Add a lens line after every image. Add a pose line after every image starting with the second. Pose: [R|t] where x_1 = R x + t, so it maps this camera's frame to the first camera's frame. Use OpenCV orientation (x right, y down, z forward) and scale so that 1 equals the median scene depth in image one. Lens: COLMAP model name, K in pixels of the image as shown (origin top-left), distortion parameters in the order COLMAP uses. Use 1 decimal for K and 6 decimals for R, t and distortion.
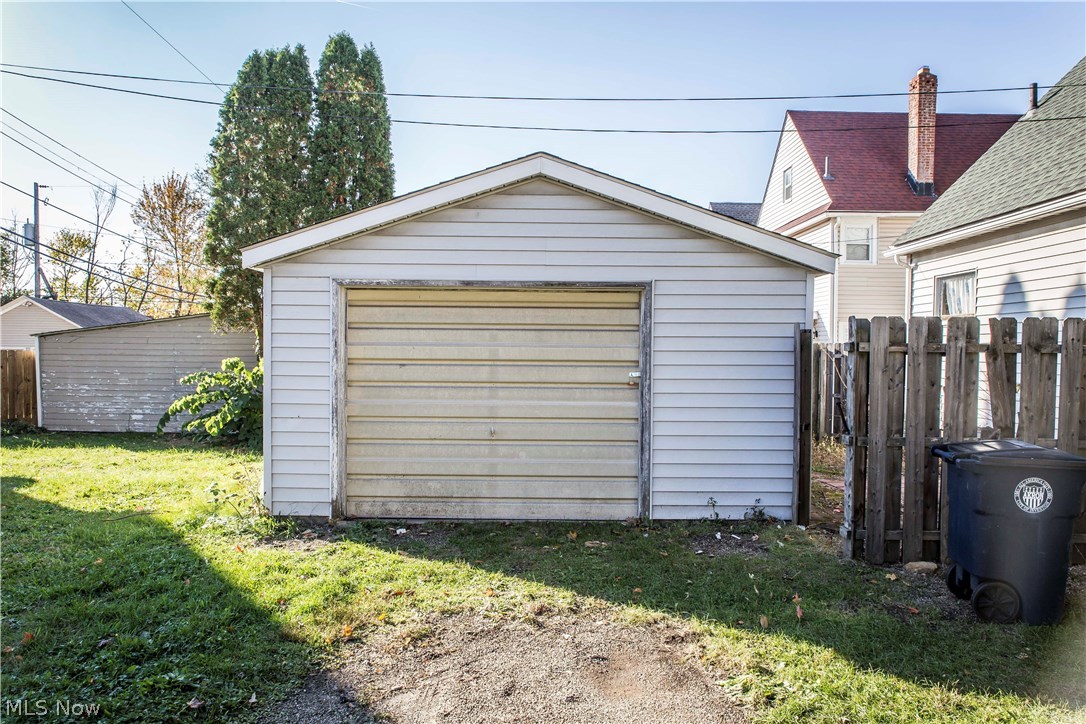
lens RADIAL K [[726.2, 0, 540.0], [0, 726.2, 359.6], [0, 0, 1]] dist [-0.016878, -0.000673]
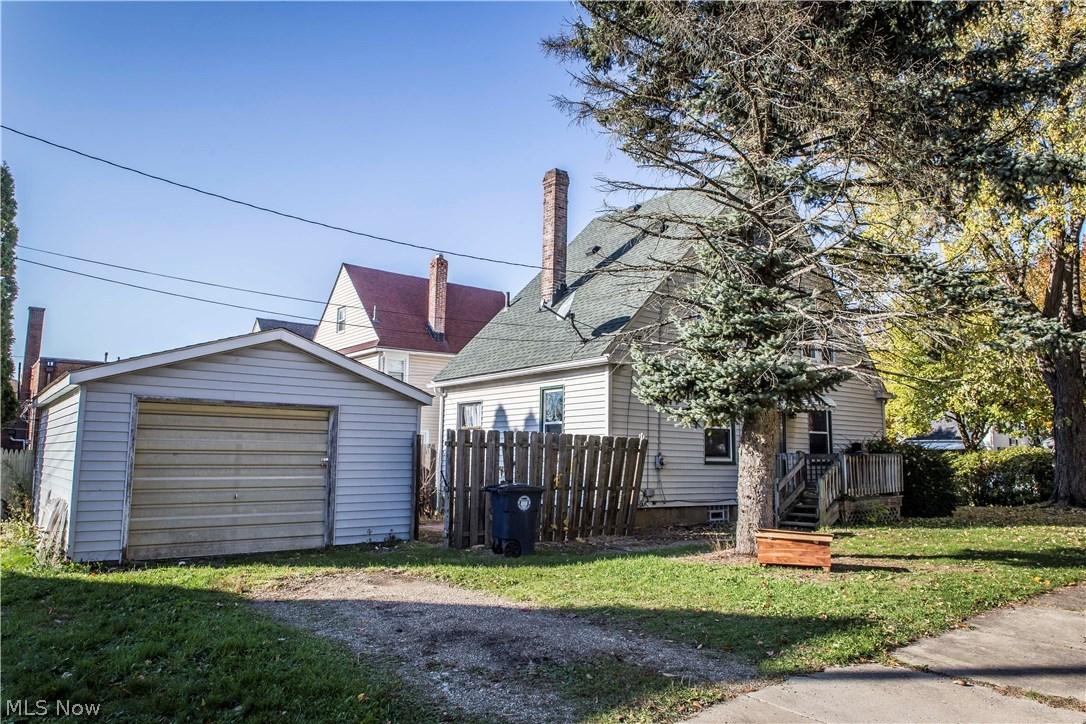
lens RADIAL K [[726.2, 0, 540.0], [0, 726.2, 359.6], [0, 0, 1]] dist [-0.016878, -0.000673]
pose [[0.782205, 0.080707, 0.617771, -0.539634], [0.006915, 0.990388, -0.138143, 0.026279], [-0.622982, 0.112328, 0.774129, -0.648088]]
